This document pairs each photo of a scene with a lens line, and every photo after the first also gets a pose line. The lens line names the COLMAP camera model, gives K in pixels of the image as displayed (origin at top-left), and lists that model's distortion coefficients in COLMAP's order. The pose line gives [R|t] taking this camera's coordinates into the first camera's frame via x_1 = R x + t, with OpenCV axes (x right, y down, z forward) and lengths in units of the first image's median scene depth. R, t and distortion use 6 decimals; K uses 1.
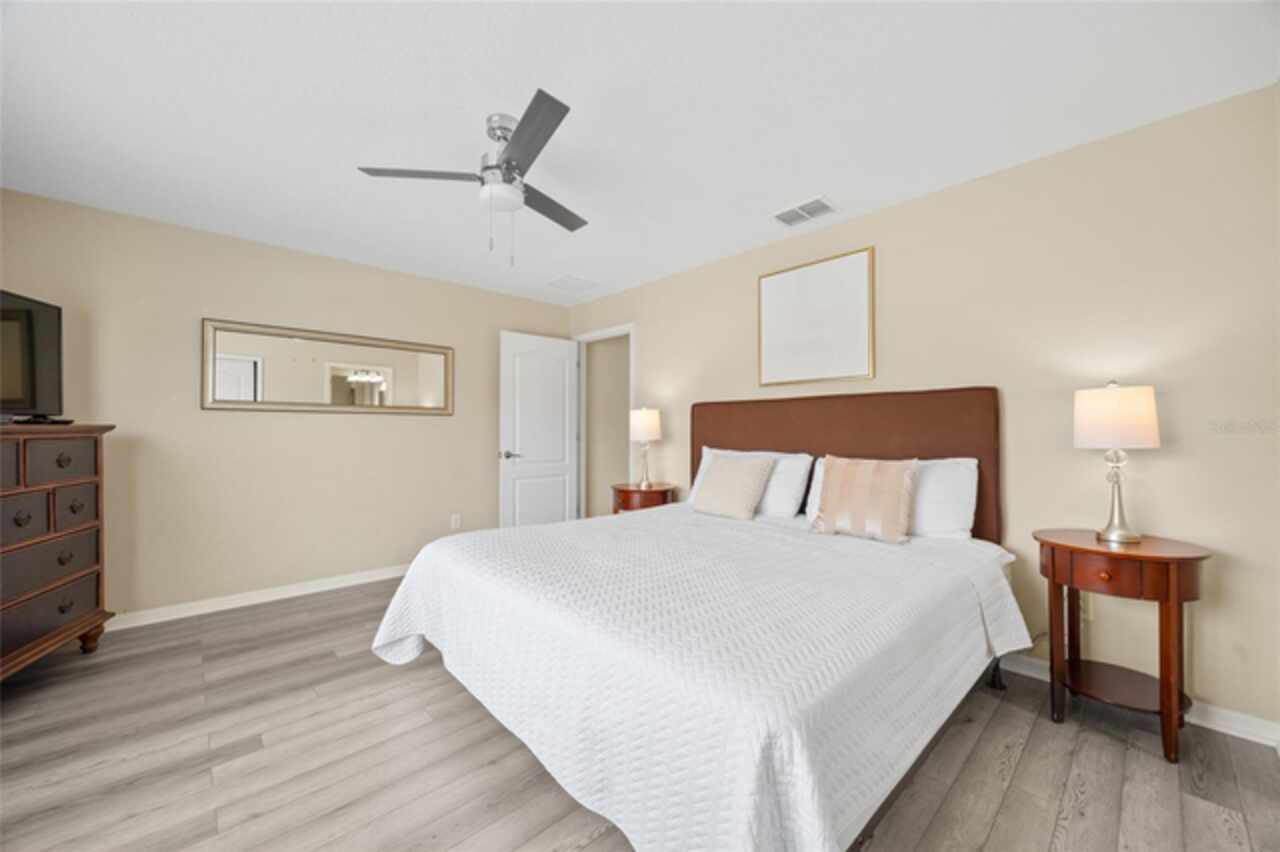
lens RADIAL K [[489.0, 0, 638.3], [0, 489.0, 430.7], [0, 0, 1]] dist [-0.002209, -0.000081]
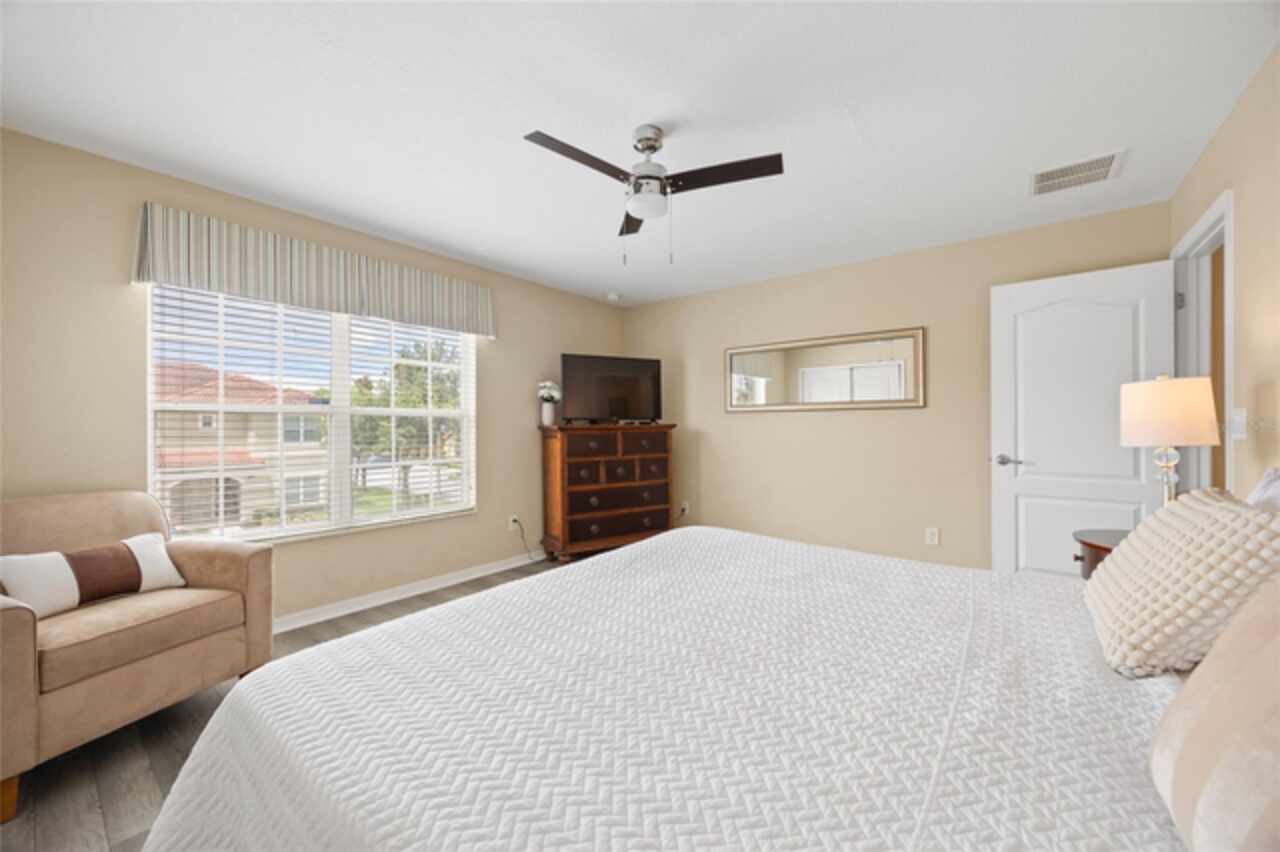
lens RADIAL K [[489.0, 0, 638.3], [0, 489.0, 430.7], [0, 0, 1]] dist [-0.002209, -0.000081]
pose [[0.162444, 0.006254, -0.986698, 0.351401], [0.006399, 0.999952, 0.007391, -0.001929], [0.986697, -0.007514, 0.162396, 0.369796]]
